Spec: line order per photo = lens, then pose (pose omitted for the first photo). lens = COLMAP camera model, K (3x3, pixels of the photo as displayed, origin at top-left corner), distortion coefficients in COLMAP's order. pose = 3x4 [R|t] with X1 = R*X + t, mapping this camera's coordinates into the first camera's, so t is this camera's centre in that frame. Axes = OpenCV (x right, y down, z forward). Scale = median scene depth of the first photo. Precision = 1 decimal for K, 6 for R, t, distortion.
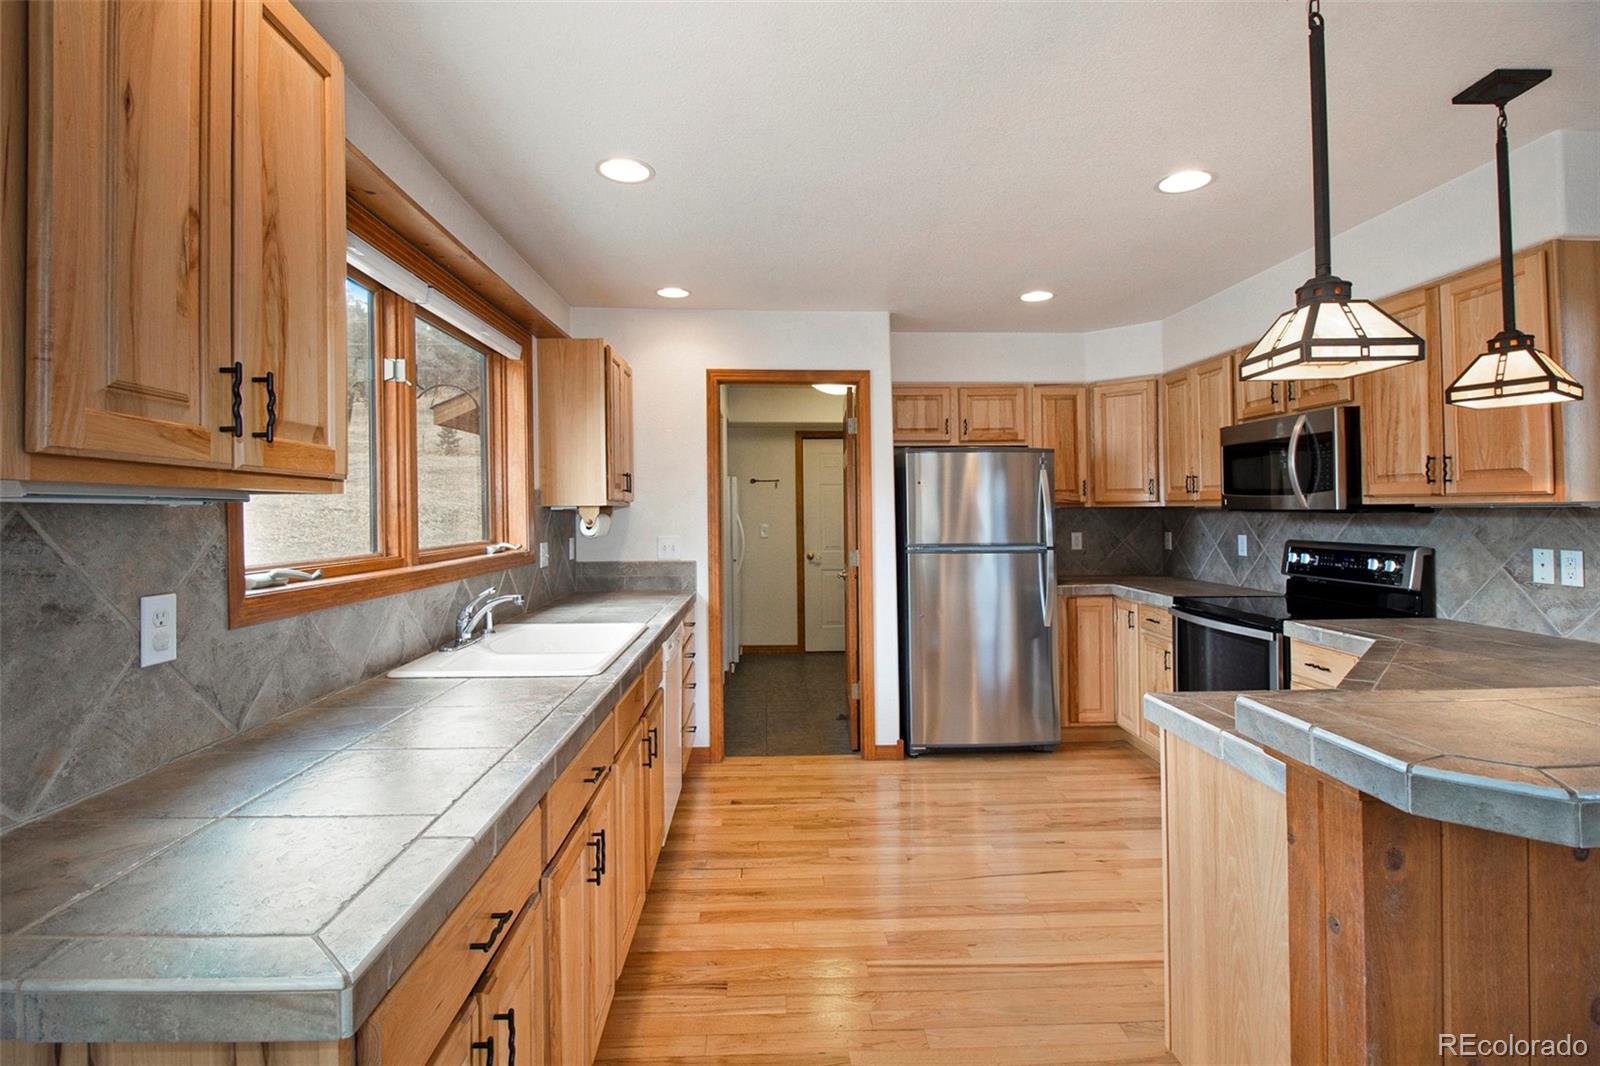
lens RADIAL K [[753.0, 0, 792.9], [0, 753.0, 489.2], [0, 0, 1]] dist [-0.006248, -0.008994]
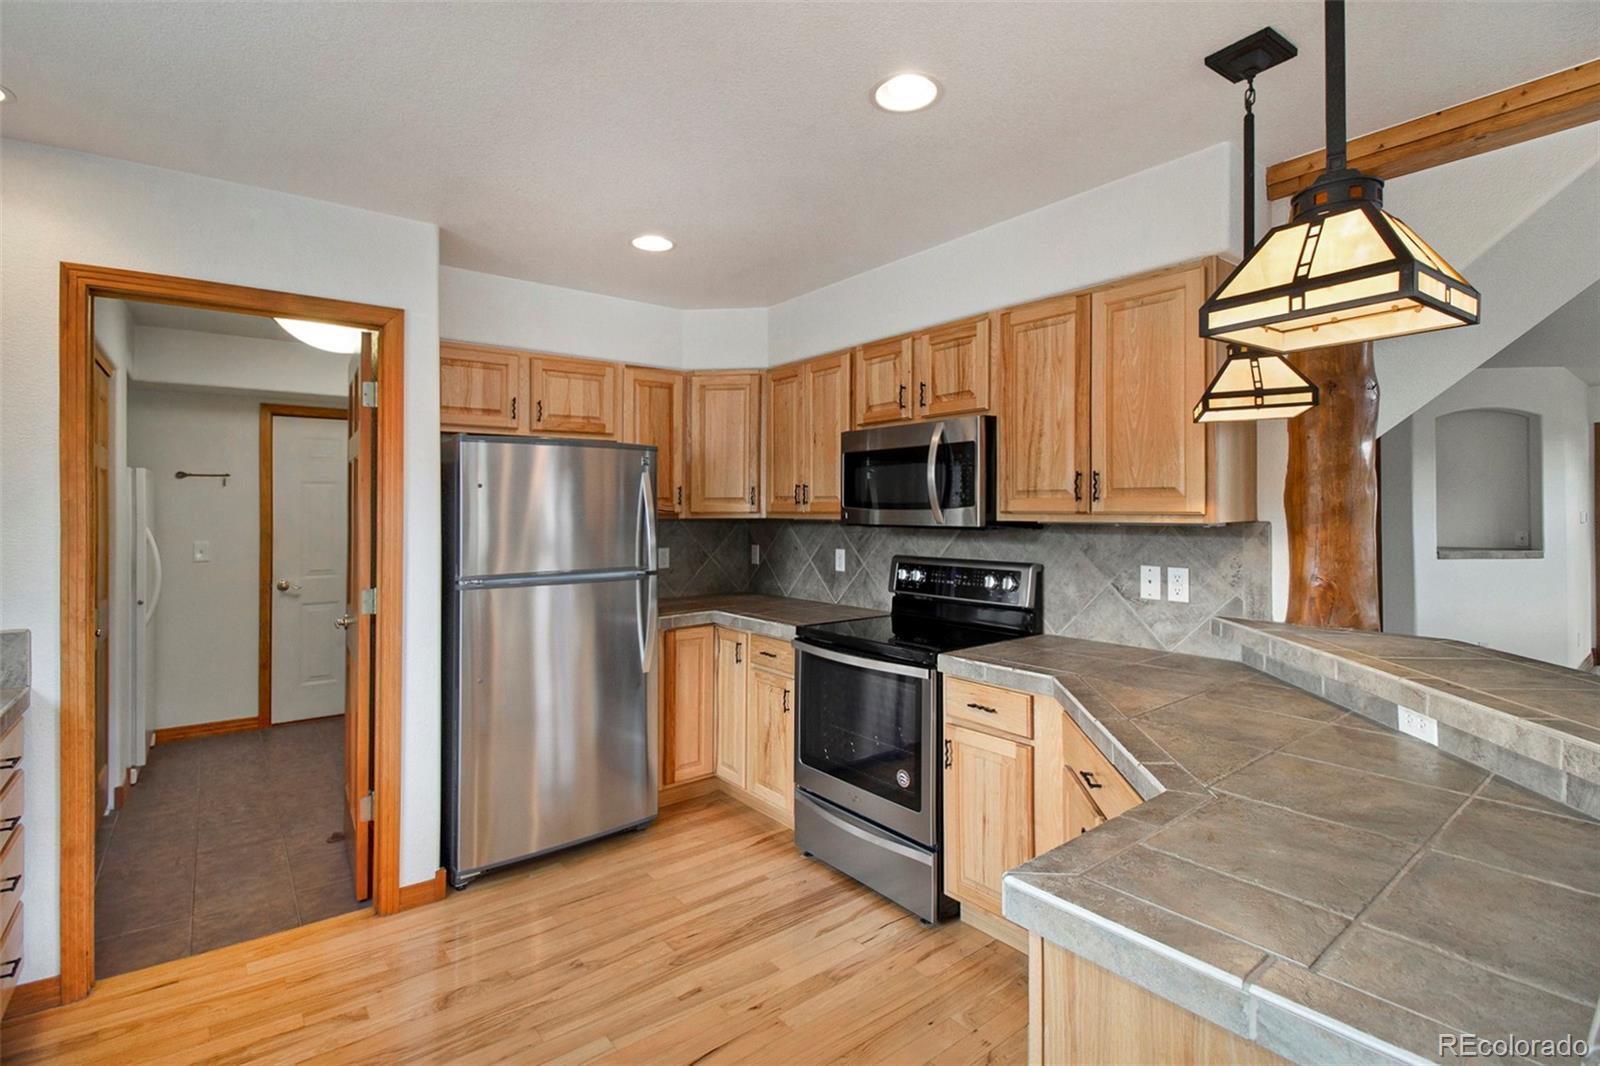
lens RADIAL K [[753.0, 0, 792.9], [0, 753.0, 489.2], [0, 0, 1]] dist [-0.006248, -0.008994]
pose [[0.811508, 0.018350, 0.584053, 0.000866], [-0.017571, 0.999821, -0.006999, -0.005945], [-0.584077, -0.004583, 0.811685, 0.277823]]
